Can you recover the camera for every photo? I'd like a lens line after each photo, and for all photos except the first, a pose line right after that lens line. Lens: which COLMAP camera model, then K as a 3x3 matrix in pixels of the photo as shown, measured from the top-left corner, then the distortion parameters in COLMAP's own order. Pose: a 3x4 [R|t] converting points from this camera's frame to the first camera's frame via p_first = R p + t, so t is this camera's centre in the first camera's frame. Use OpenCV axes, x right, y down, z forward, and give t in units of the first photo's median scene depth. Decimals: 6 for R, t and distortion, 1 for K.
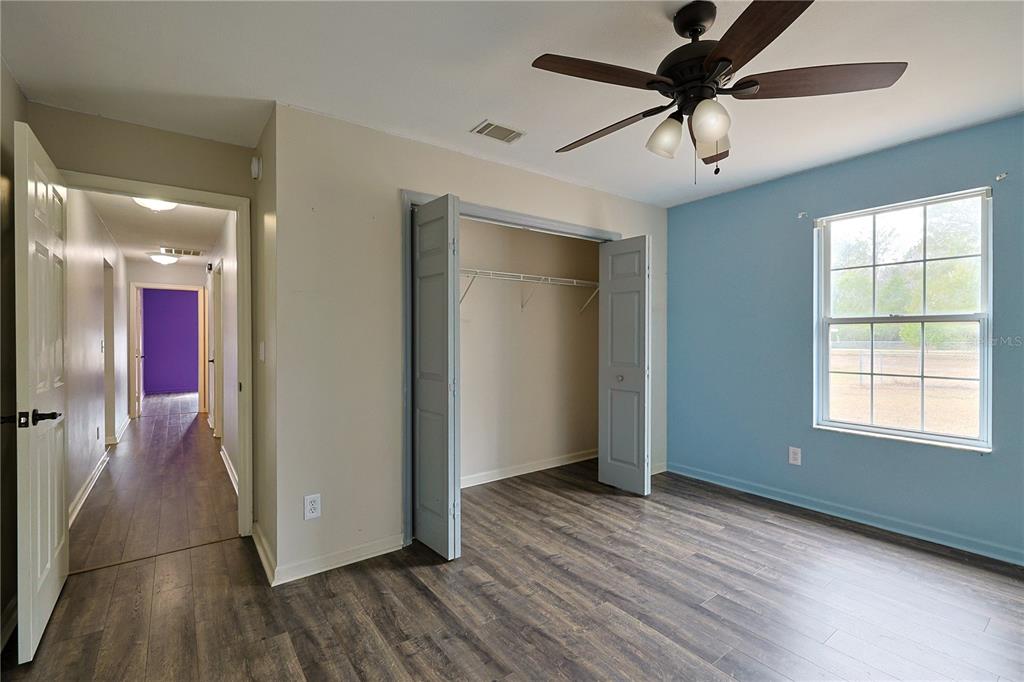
lens RADIAL K [[452.0, 0, 511.9], [0, 452.0, 342.3], [0, 0, 1]] dist [-0.004954, -0.000148]
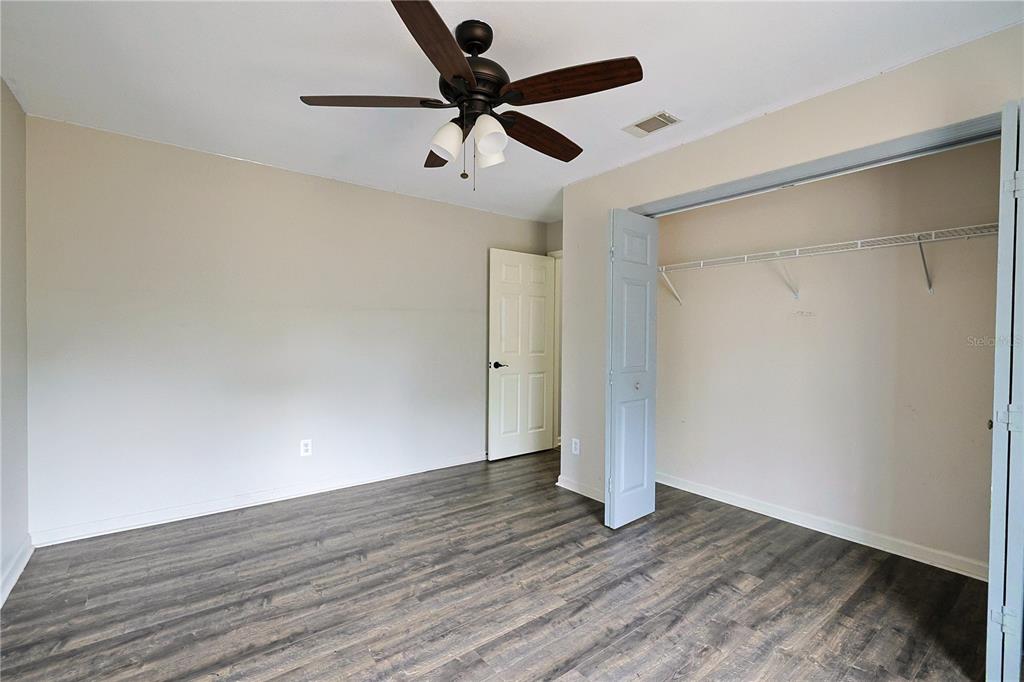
lens RADIAL K [[452.0, 0, 512.5], [0, 452.0, 336.0], [0, 0, 1]] dist [-0.004954, -0.000148]
pose [[0.028892, 0.005690, -0.999566, 0.956323], [-0.019397, 0.999799, 0.005131, -0.003966], [0.999394, 0.019241, 0.028996, 0.680746]]
